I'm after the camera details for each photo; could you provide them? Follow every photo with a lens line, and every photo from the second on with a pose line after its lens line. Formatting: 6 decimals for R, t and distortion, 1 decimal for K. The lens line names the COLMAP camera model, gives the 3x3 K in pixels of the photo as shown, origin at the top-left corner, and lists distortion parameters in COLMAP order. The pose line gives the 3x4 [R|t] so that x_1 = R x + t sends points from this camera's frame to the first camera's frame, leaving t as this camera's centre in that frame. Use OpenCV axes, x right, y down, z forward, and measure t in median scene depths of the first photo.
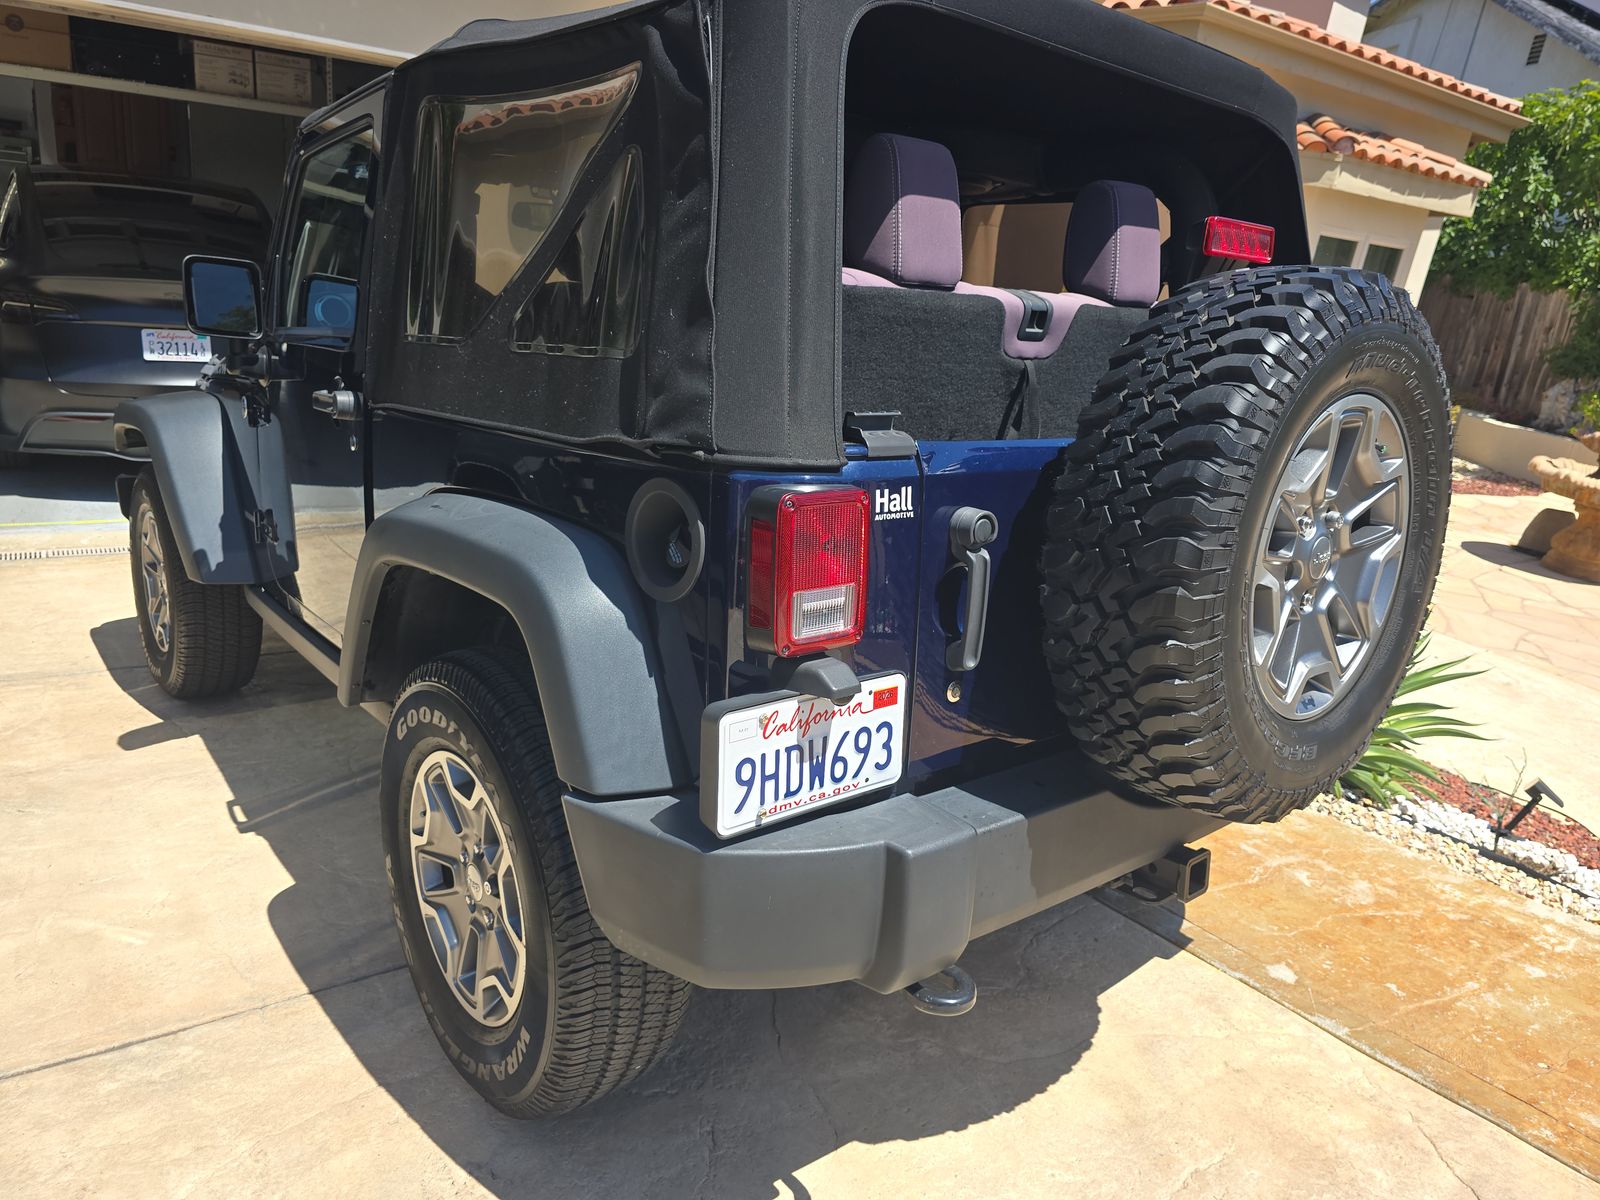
lens RADIAL K [[1070.3, 0, 800.0], [0, 1070.3, 600.0], [0, 0, 1]] dist [0.006124, 0.001712]
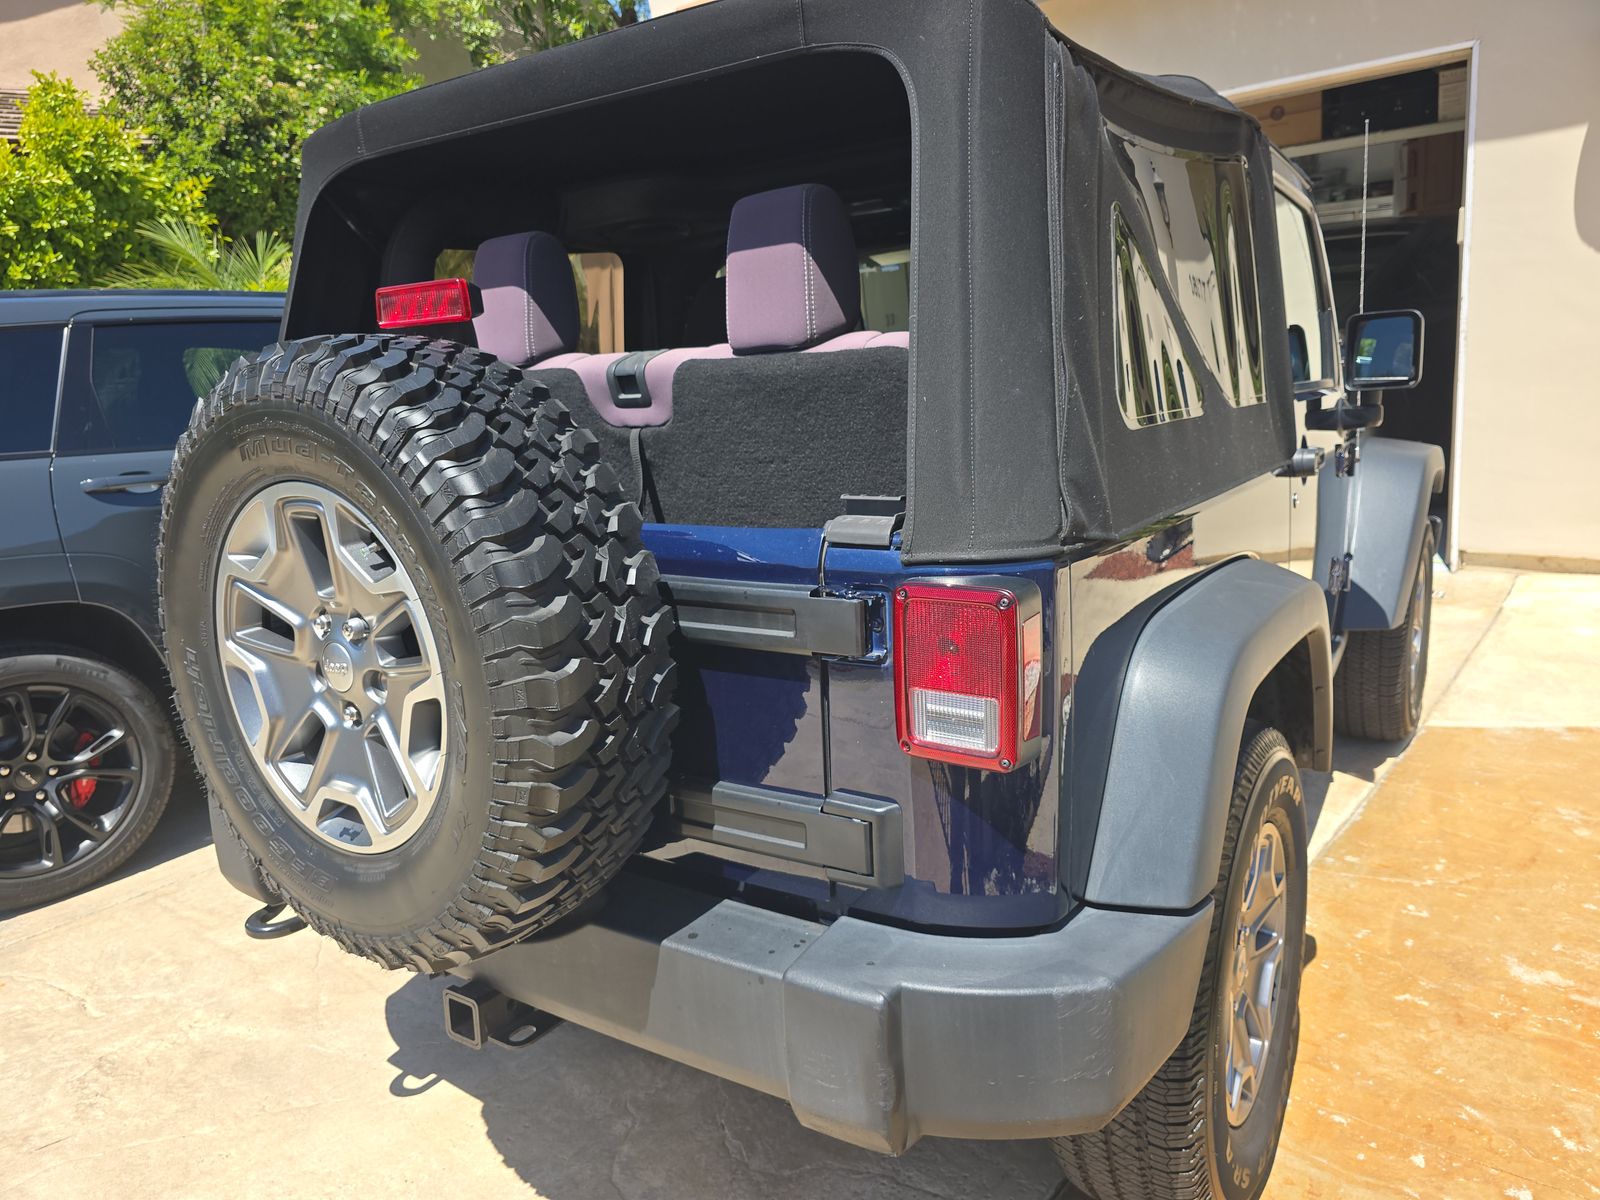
lens RADIAL K [[1070.3, 0, 800.0], [0, 1070.3, 600.0], [0, 0, 1]] dist [0.006124, 0.001712]
pose [[0.282992, 0.147319, -0.947741, 1.536021], [-0.168944, 0.980340, 0.101940, -0.268258], [0.944126, 0.131267, 0.302316, 1.188379]]
